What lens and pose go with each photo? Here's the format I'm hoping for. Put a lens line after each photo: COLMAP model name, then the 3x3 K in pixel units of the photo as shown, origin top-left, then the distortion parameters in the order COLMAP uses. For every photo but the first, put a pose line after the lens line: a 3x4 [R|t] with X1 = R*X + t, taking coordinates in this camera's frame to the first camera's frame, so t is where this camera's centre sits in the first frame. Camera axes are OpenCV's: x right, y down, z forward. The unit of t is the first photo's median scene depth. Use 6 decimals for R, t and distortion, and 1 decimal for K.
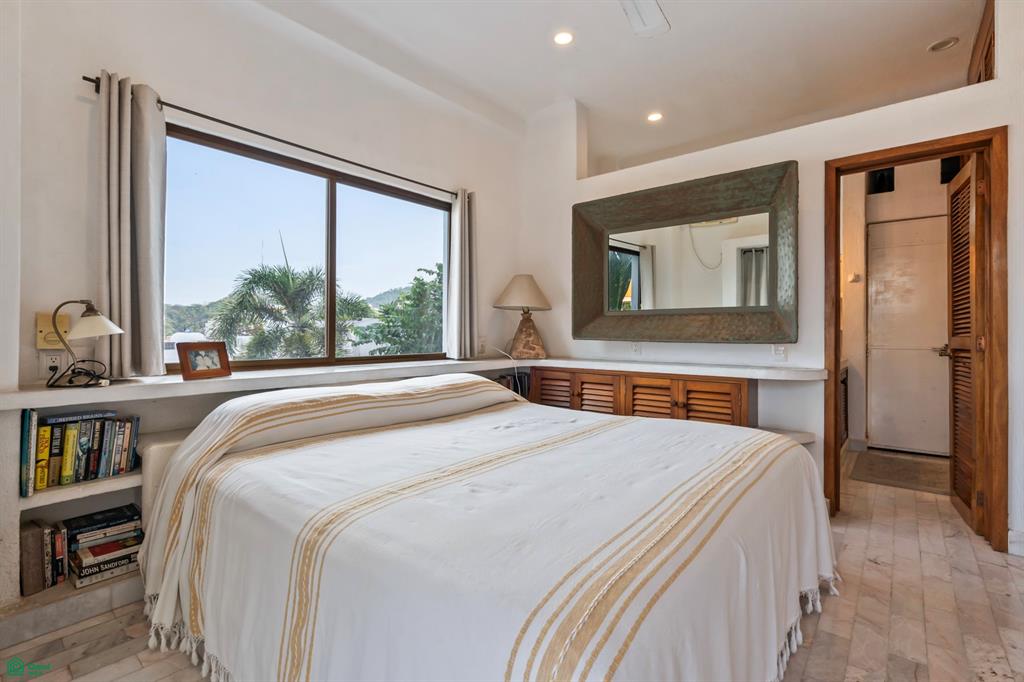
lens RADIAL K [[464.3, 0, 509.6], [0, 464.3, 330.8], [0, 0, 1]] dist [0.001102, 0.001413]
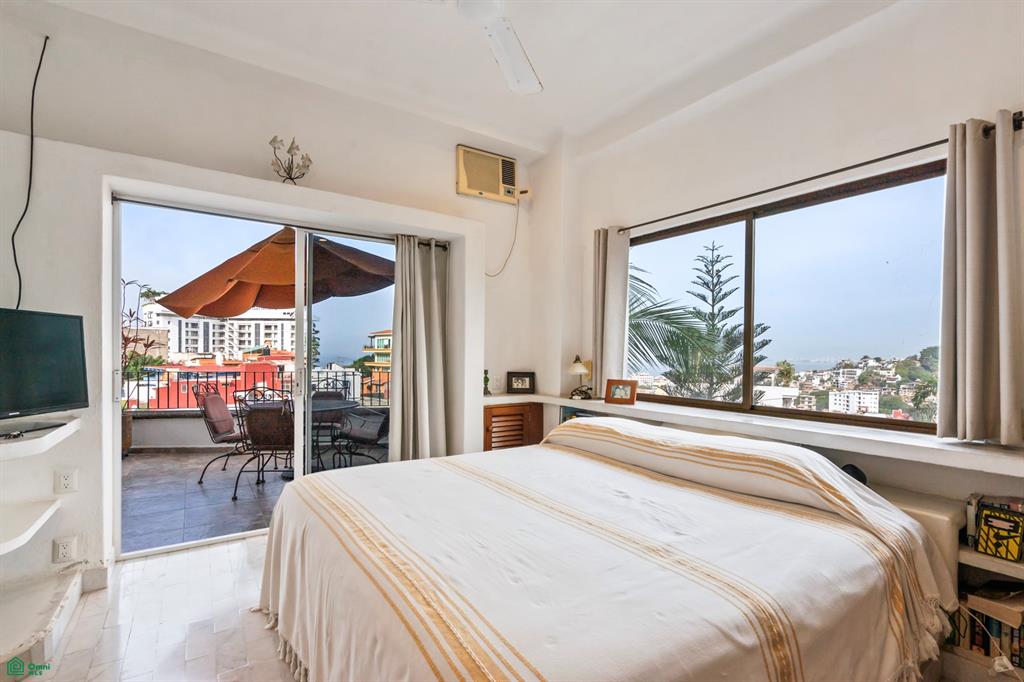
lens RADIAL K [[464.3, 0, 505.5], [0, 464.3, 354.2], [0, 0, 1]] dist [0.001102, 0.001413]
pose [[-0.259209, -0.001753, -0.965820, 0.877858], [-0.010249, 0.999947, 0.000936, -0.054750], [0.965767, 0.010141, -0.259214, 0.998261]]
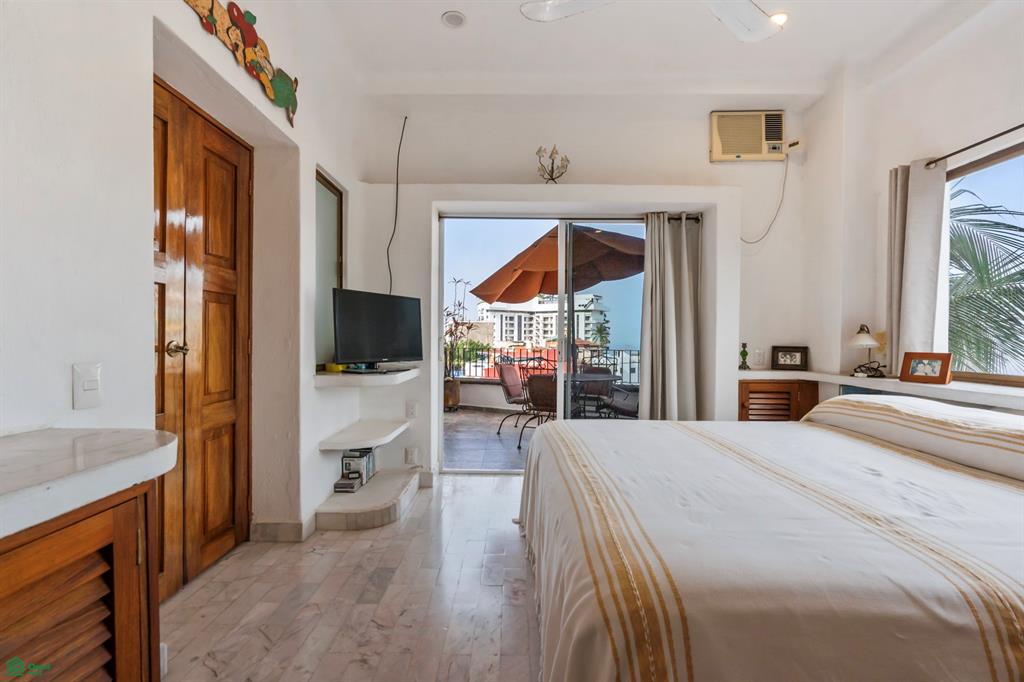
lens RADIAL K [[464.3, 0, 514.1], [0, 464.3, 336.0], [0, 0, 1]] dist [0.001102, 0.001413]
pose [[-0.748922, -0.011610, -0.662556, 0.898819], [-0.008936, 0.999933, -0.007421, 0.000406], [0.662598, 0.000362, -0.748975, 1.159159]]
